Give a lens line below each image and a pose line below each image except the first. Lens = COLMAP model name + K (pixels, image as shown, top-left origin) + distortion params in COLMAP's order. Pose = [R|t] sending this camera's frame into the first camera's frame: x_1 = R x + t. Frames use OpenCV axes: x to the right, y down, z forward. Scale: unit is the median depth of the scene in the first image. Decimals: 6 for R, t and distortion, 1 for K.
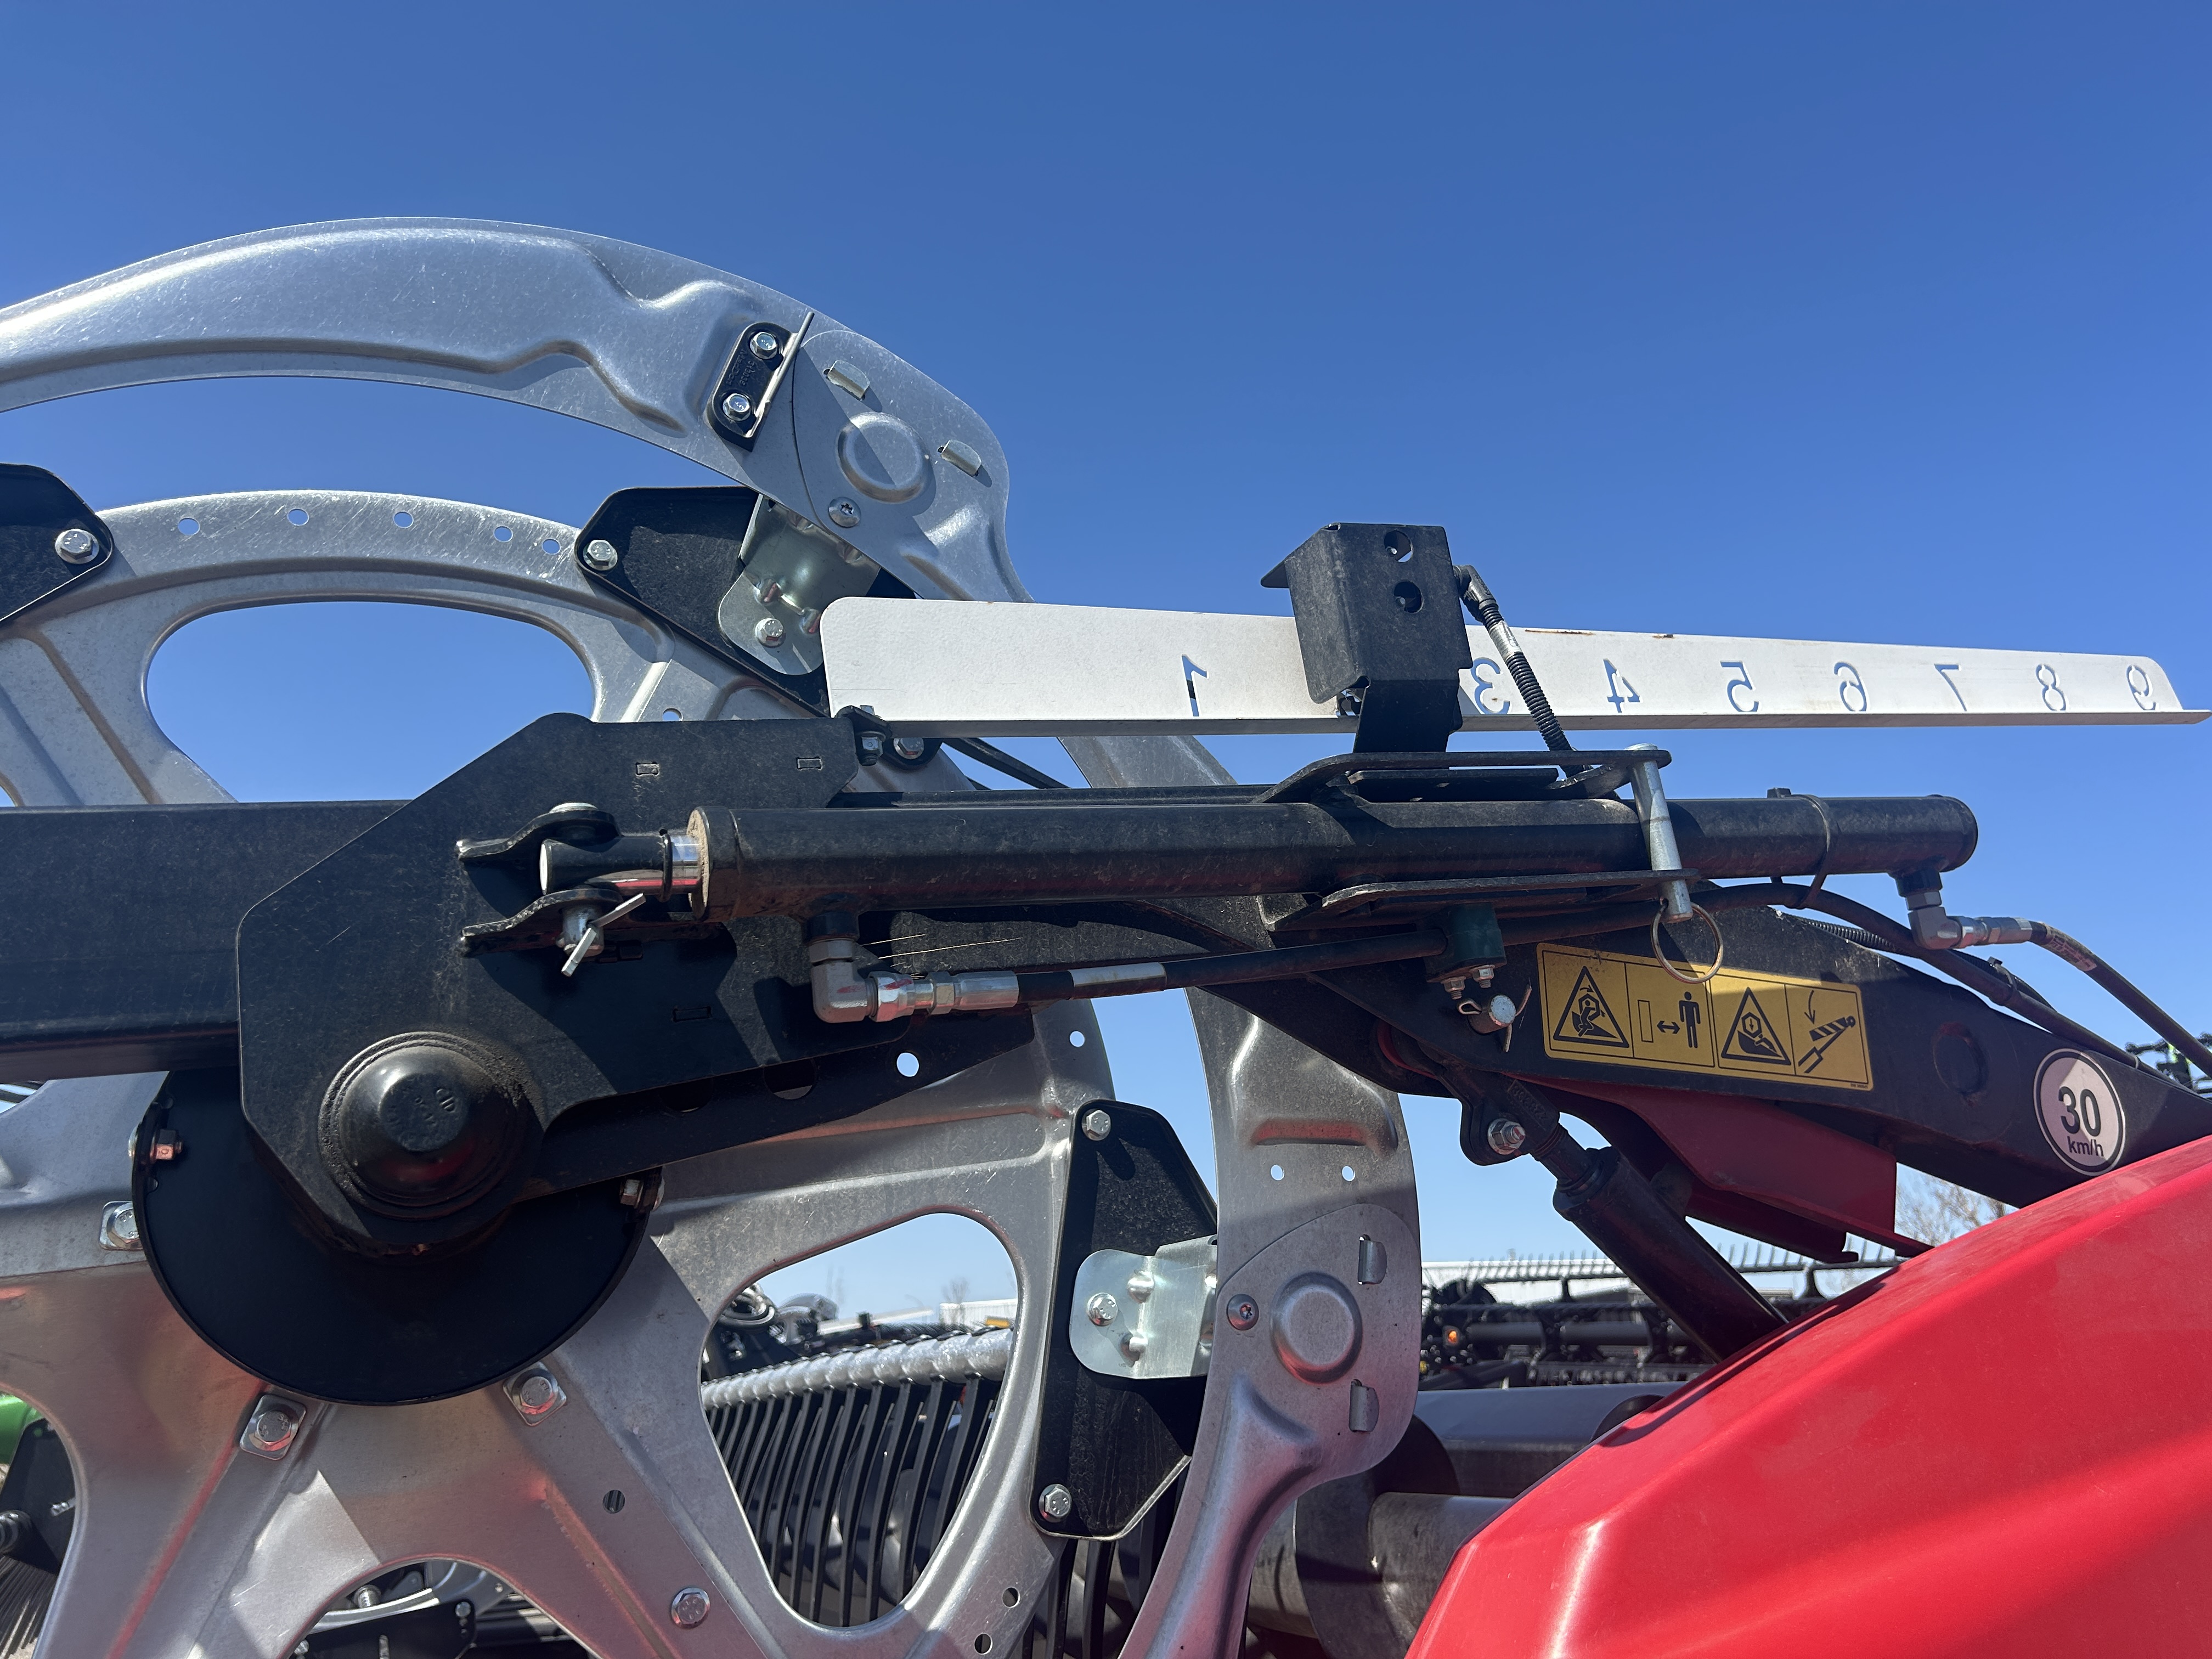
lens RADIAL K [[1682.3, 0, 1102.3], [0, 1682.3, 828.5], [0, 0, 1]] dist [-0.015740, -0.004968]
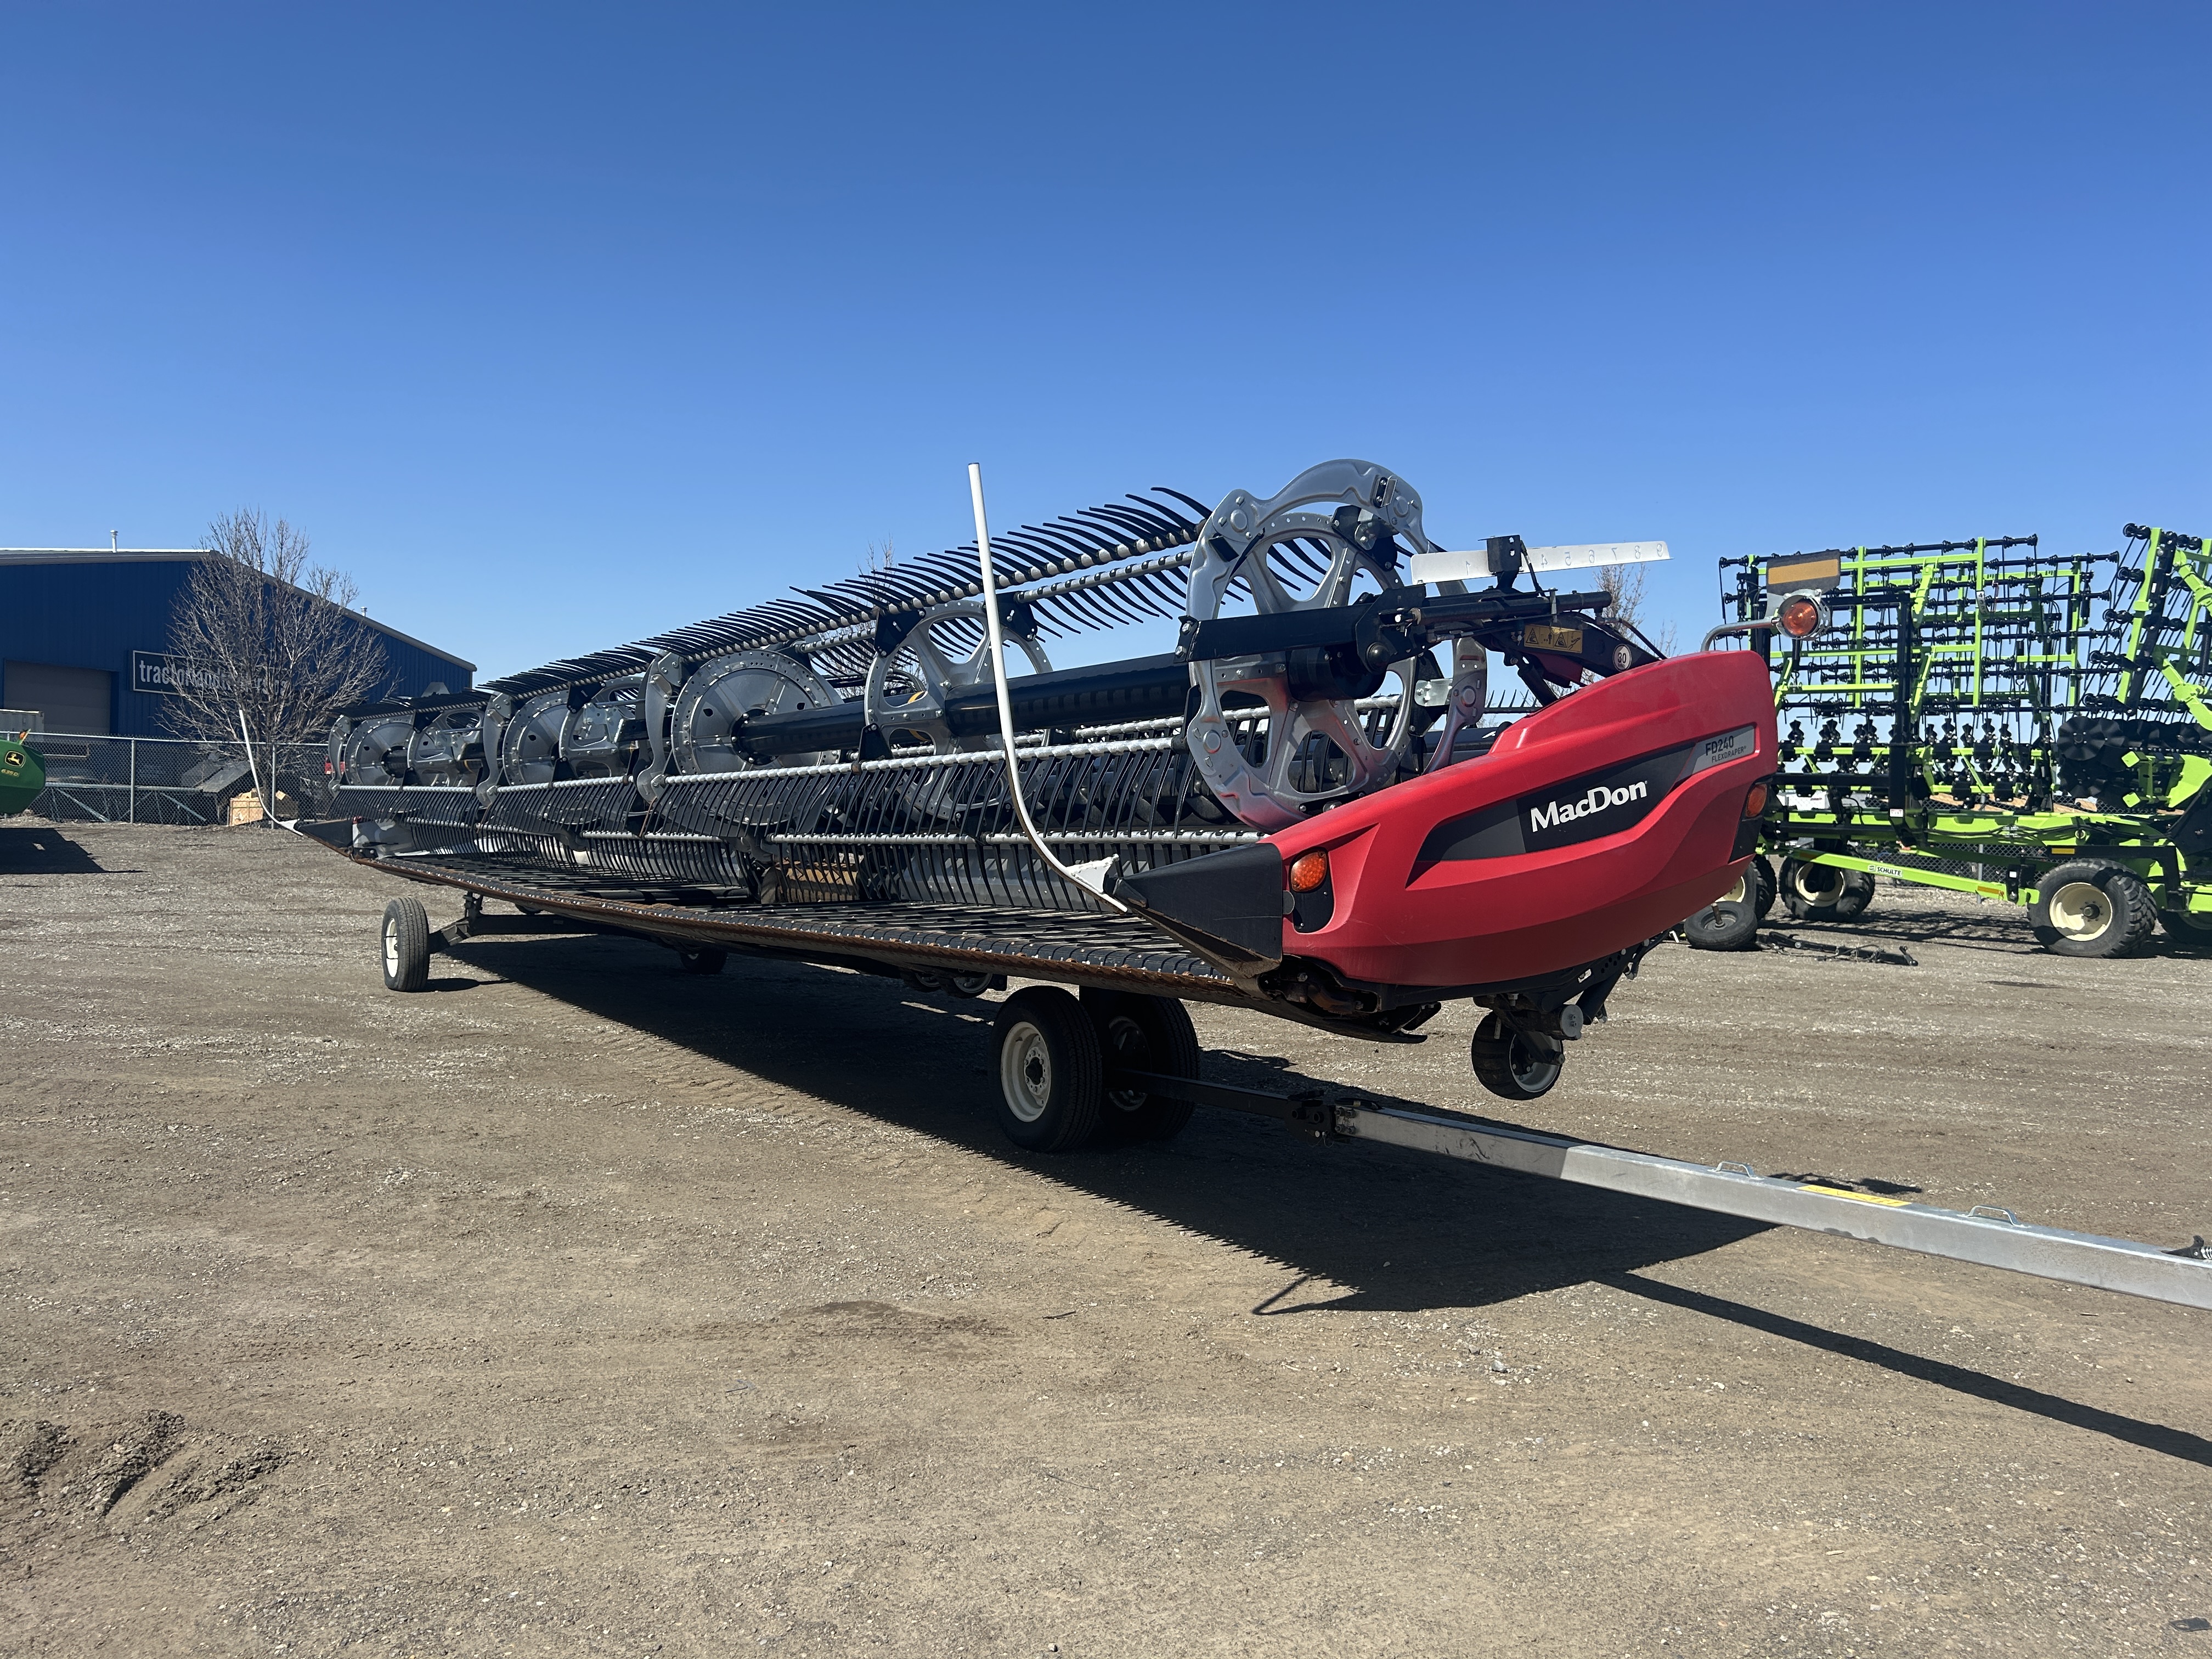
lens RADIAL K [[1638.1, 0, 1093.7], [0, 1638.1, 870.1], [0, 0, 1]] dist [0.054394, -0.062565]
pose [[0.982989, 0.012838, 0.183216, -1.798632], [-0.076503, 0.935516, 0.344901, -0.793961], [-0.166974, -0.353050, 0.920584, -3.382796]]
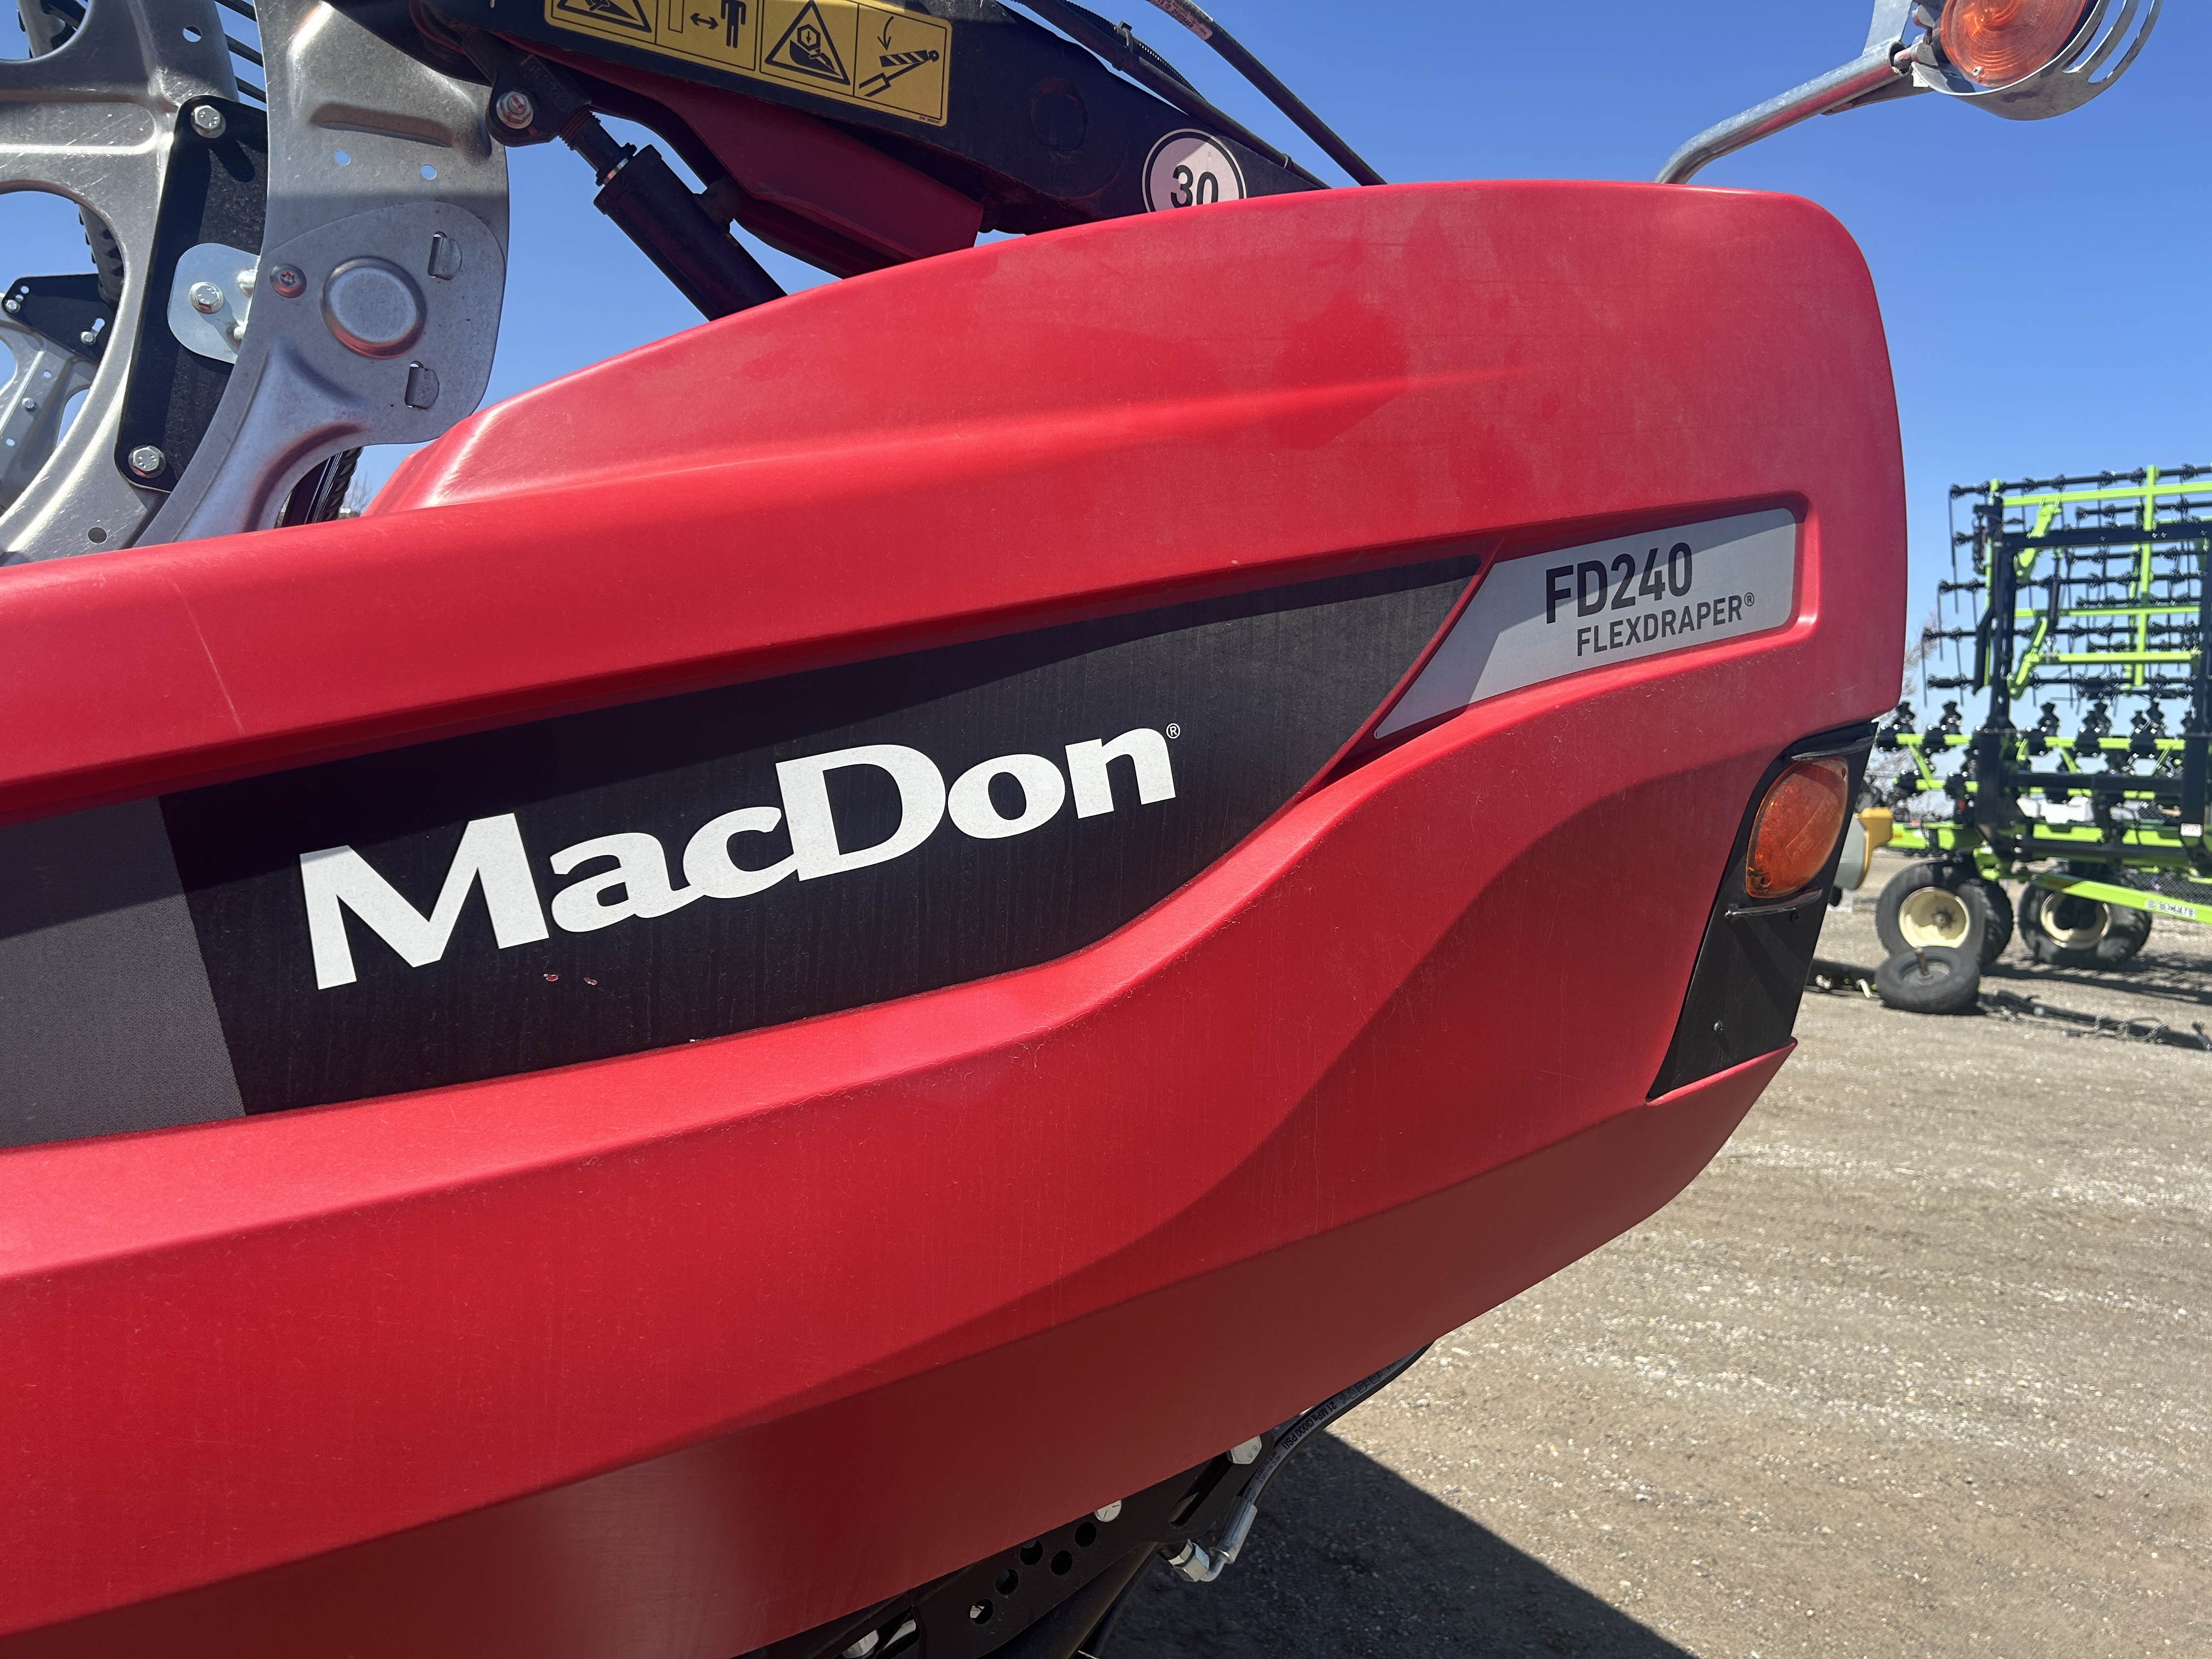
lens RADIAL K [[1640.0, 0, 1103.3], [0, 1640.0, 878.2], [0, 0, 1]] dist [0.057246, -0.048505]
pose [[0.996736, 0.041034, 0.069521, 0.510473], [-0.063717, 0.928675, 0.365382, 0.209454], [-0.049569, -0.368619, 0.928258, -0.135036]]
